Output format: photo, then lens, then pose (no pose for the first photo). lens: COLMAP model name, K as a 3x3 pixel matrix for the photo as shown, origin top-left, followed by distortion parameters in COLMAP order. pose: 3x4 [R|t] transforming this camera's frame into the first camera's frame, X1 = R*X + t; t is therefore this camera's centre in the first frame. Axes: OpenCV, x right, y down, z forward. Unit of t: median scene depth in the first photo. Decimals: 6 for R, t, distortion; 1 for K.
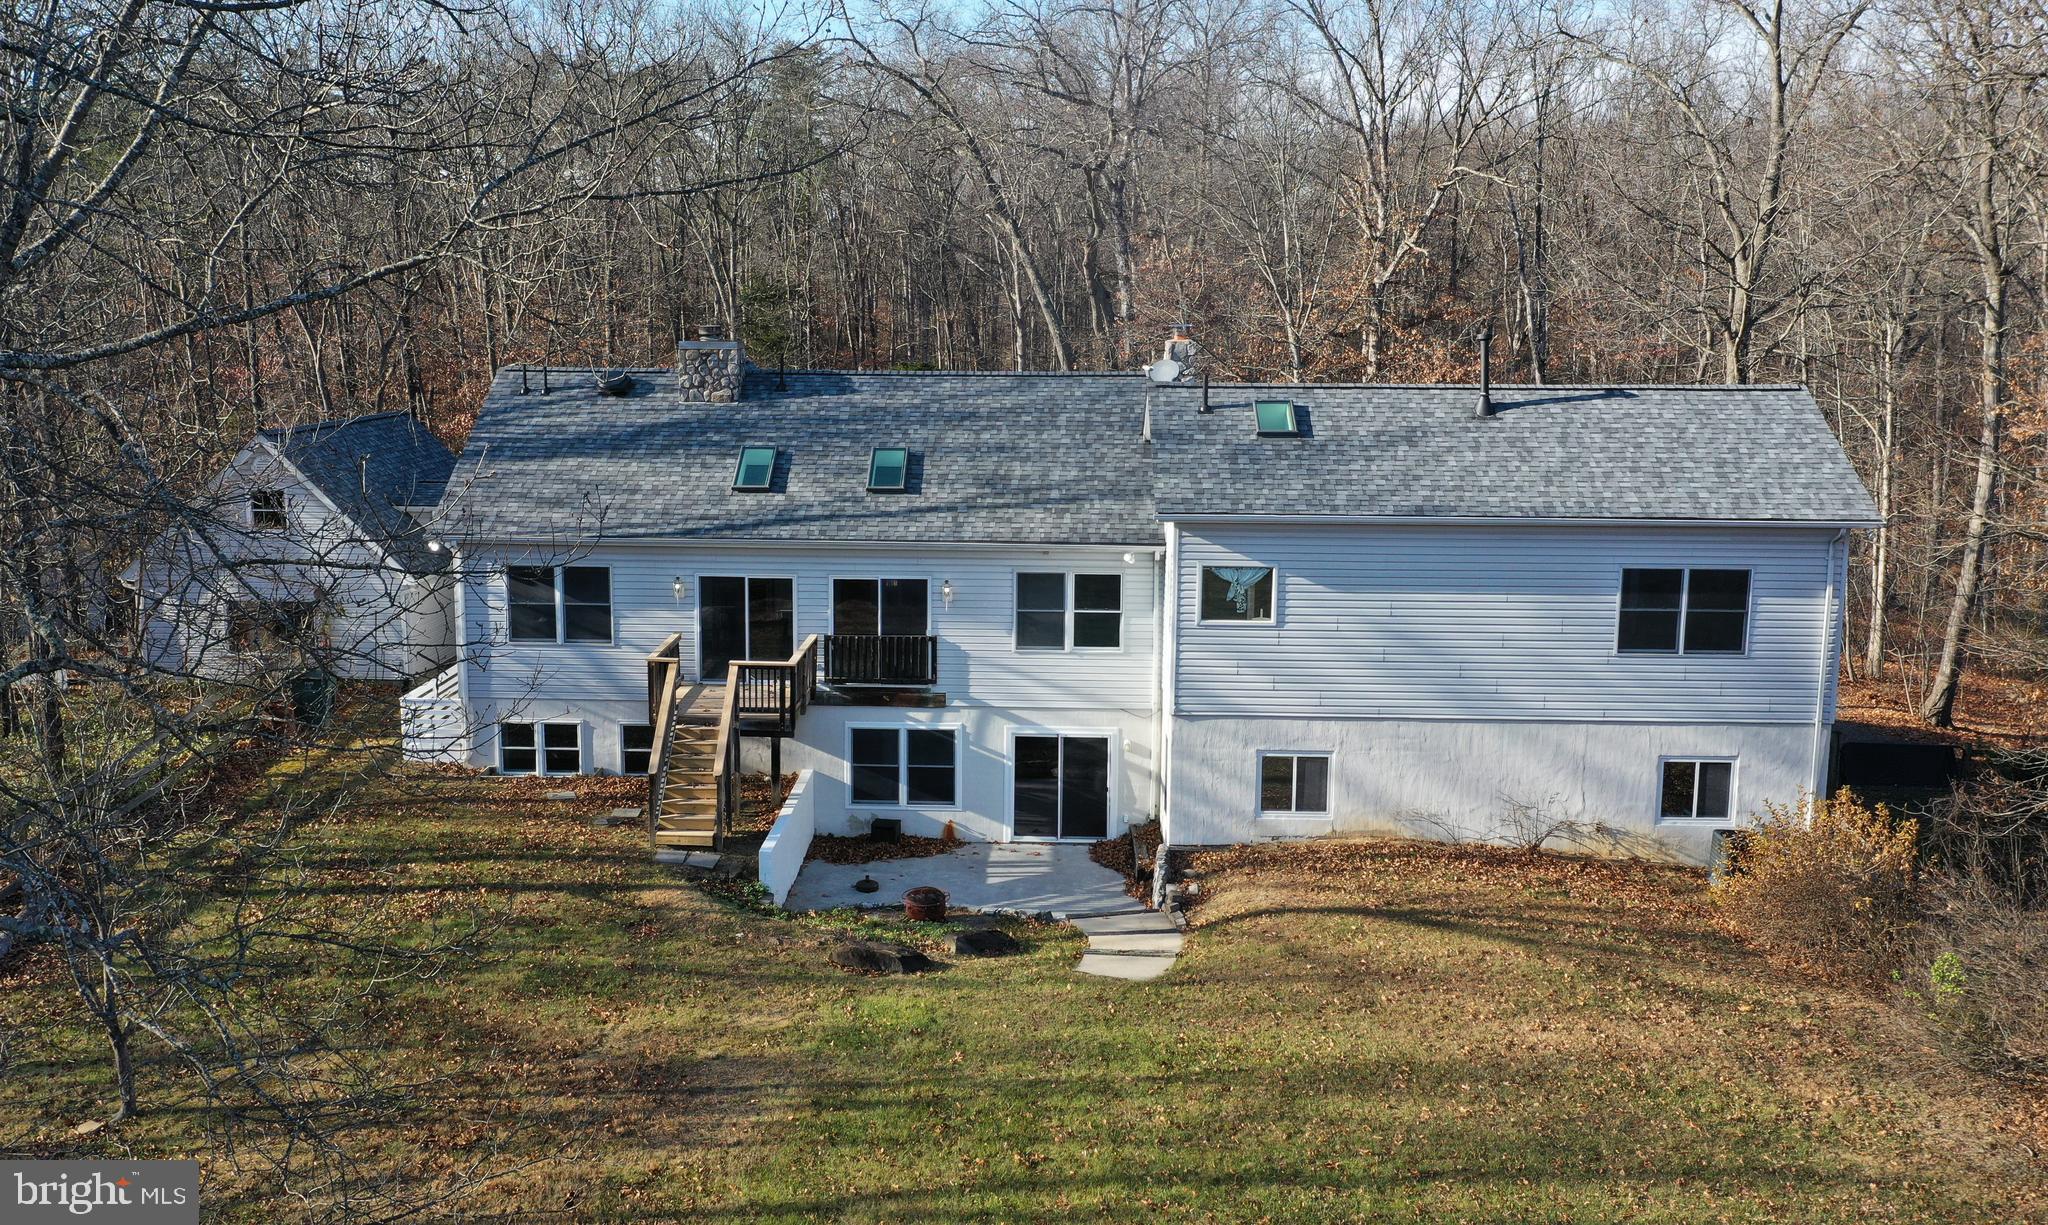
lens RADIAL K [[1617.8, 0, 1028.3], [0, 1617.8, 612.4], [0, 0, 1]] dist [0.005478, -0.001760]
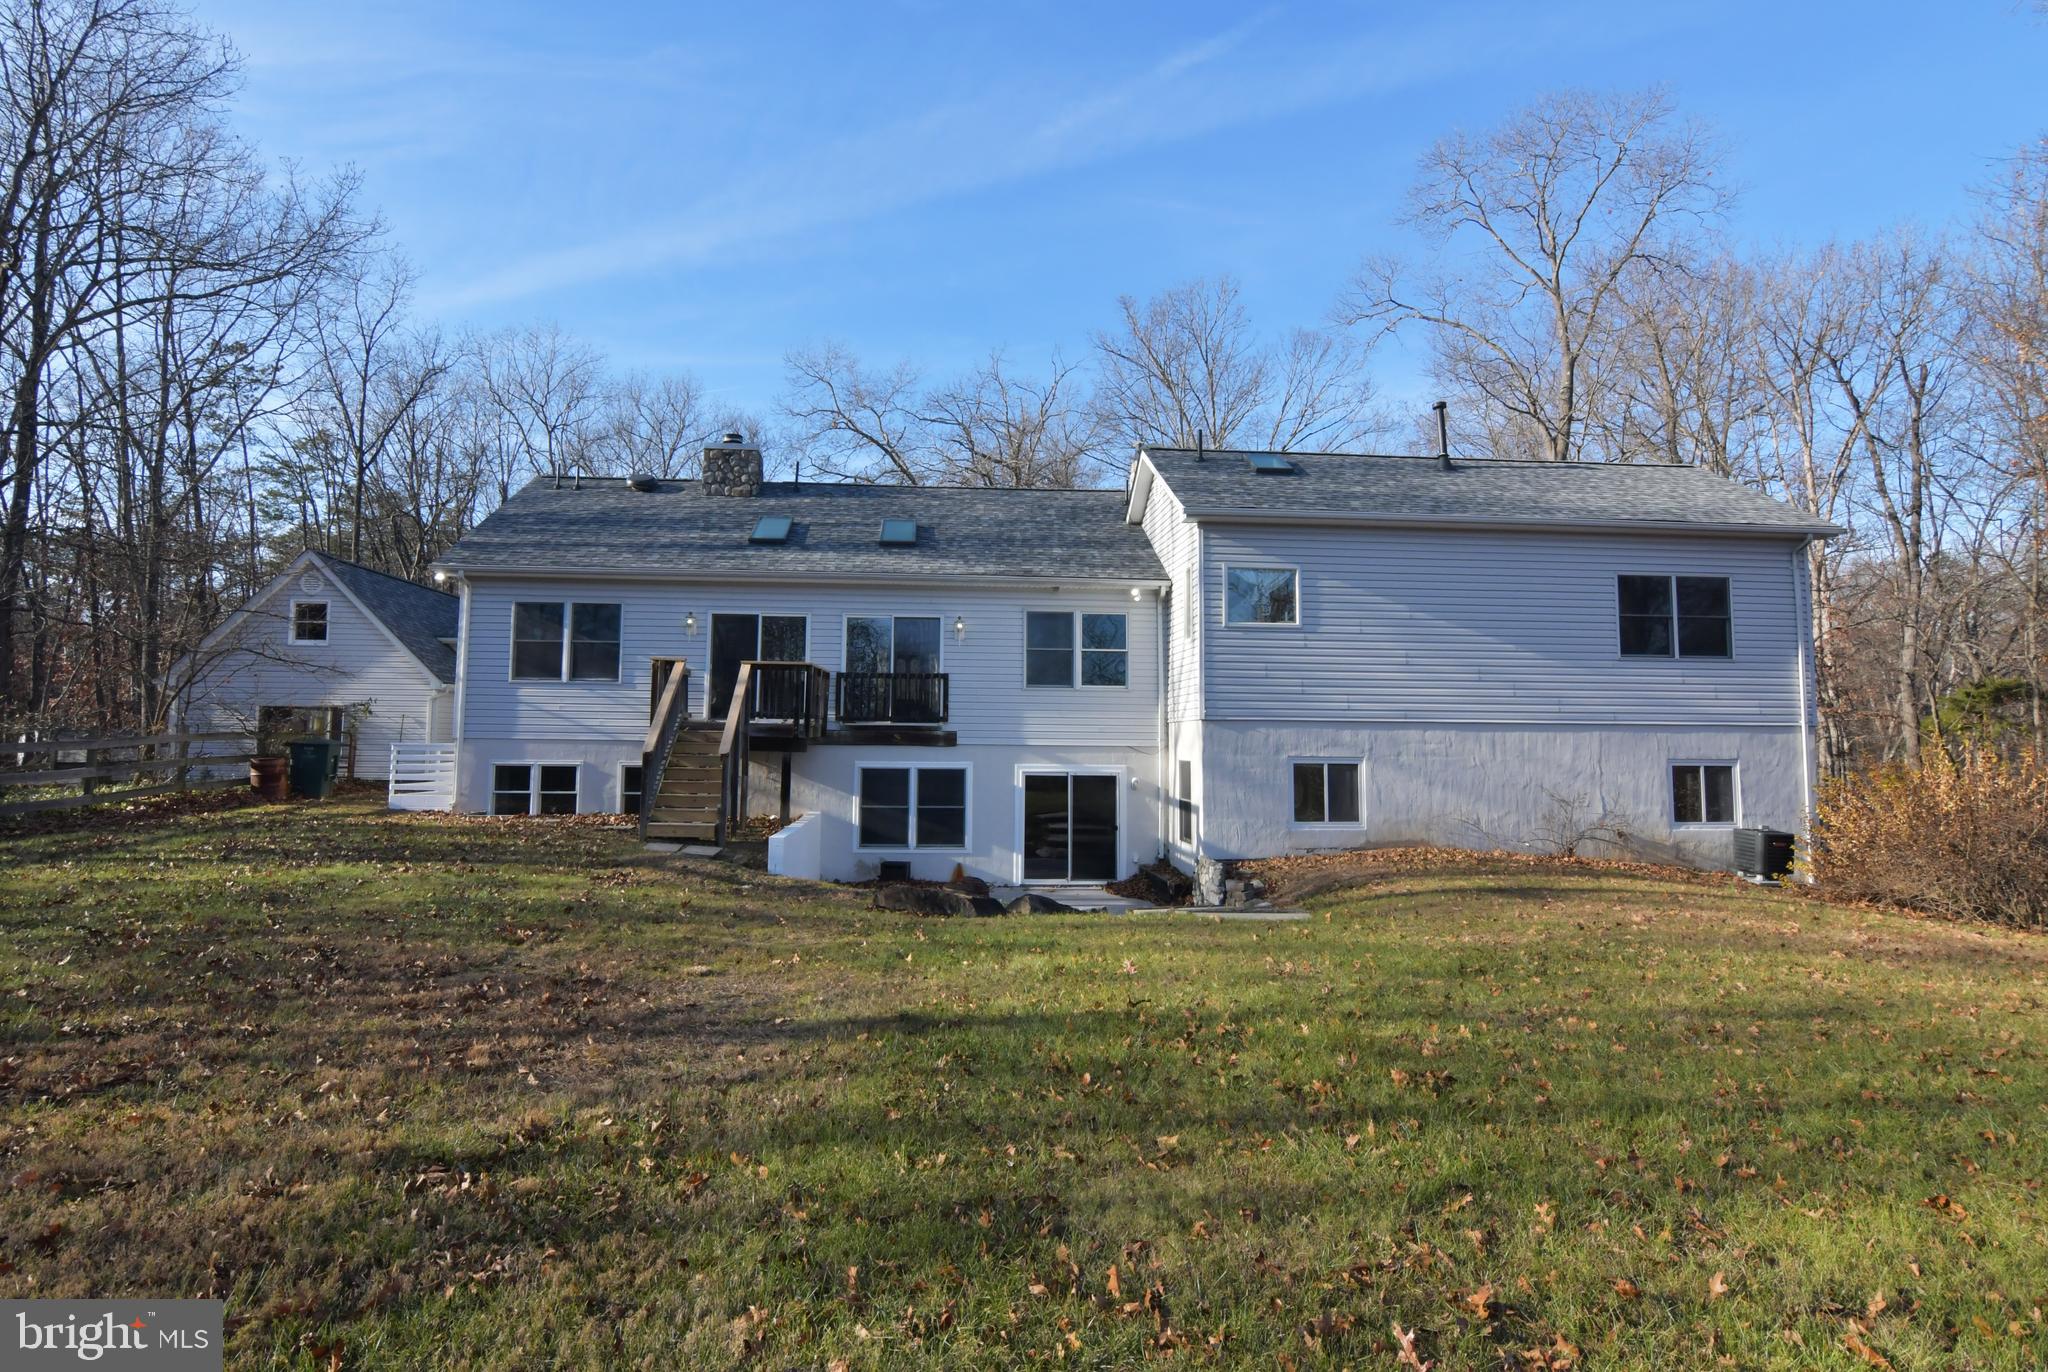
lens RADIAL K [[980.2, 0, 1013.4], [0, 980.2, 685.6], [0, 0, 1]] dist [-0.018583, 0.000194]
pose [[0.995286, 0.003982, 0.096900, -0.075367], [0.017753, 0.974793, -0.222404, 0.158895], [-0.095343, 0.223076, 0.970127, 0.399228]]
